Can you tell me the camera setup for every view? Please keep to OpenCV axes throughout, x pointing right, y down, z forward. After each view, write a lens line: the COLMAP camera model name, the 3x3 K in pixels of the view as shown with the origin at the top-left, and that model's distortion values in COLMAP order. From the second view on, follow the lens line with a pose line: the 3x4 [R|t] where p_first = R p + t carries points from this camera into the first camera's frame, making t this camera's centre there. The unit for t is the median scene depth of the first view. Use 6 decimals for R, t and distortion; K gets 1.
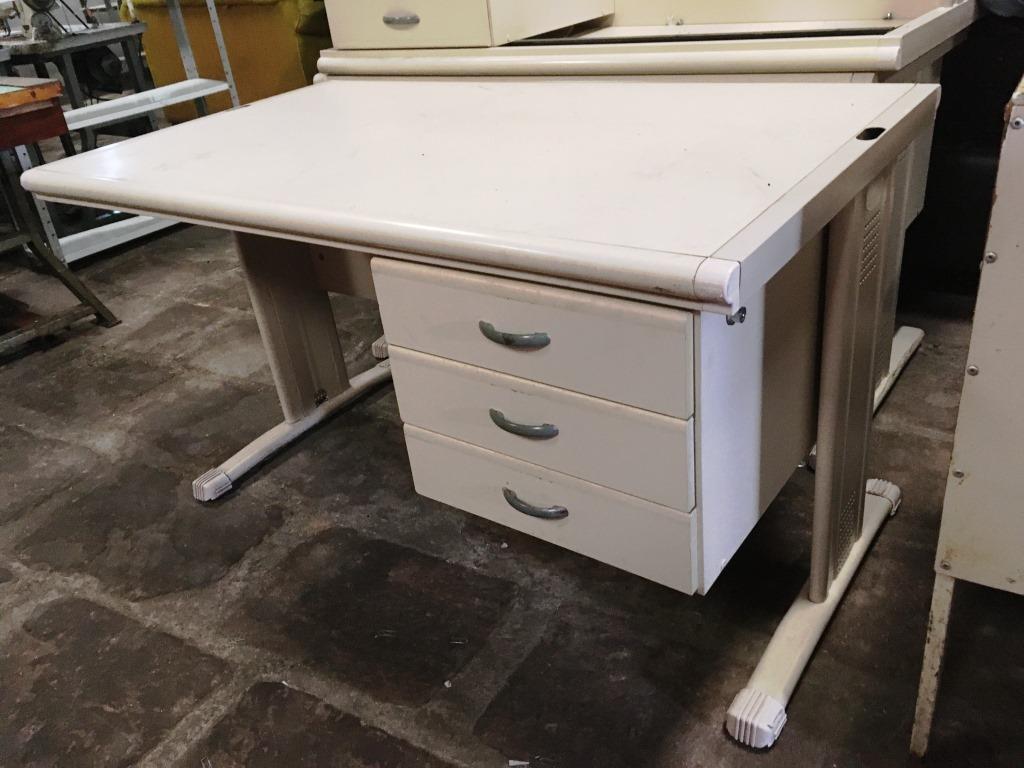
lens RADIAL K [[874.6, 0, 510.8], [0, 874.6, 382.7], [0, 0, 1]] dist [0.049907, -0.056016]
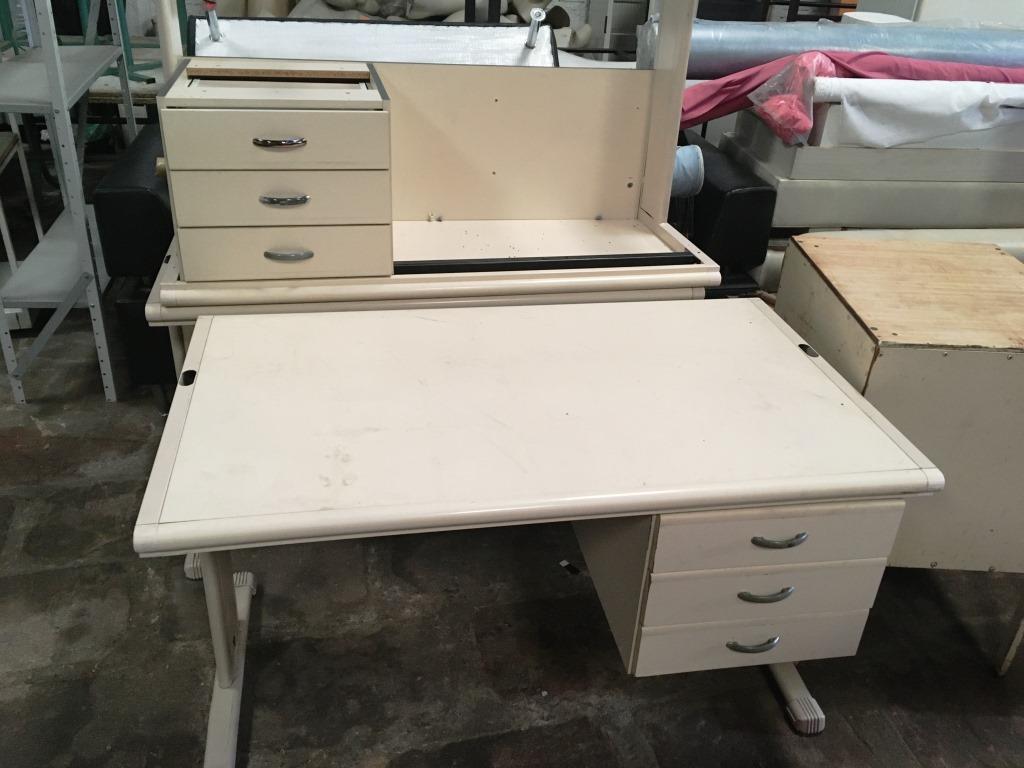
lens RADIAL K [[874.6, 0, 511.7], [0, 874.6, 380.1], [0, 0, 1]] dist [0.049907, -0.056016]
pose [[0.674084, -0.216068, 0.706347, -0.849265], [0.234584, 0.969377, 0.072658, -0.347834], [-0.700415, 0.116720, 0.704127, 0.157629]]
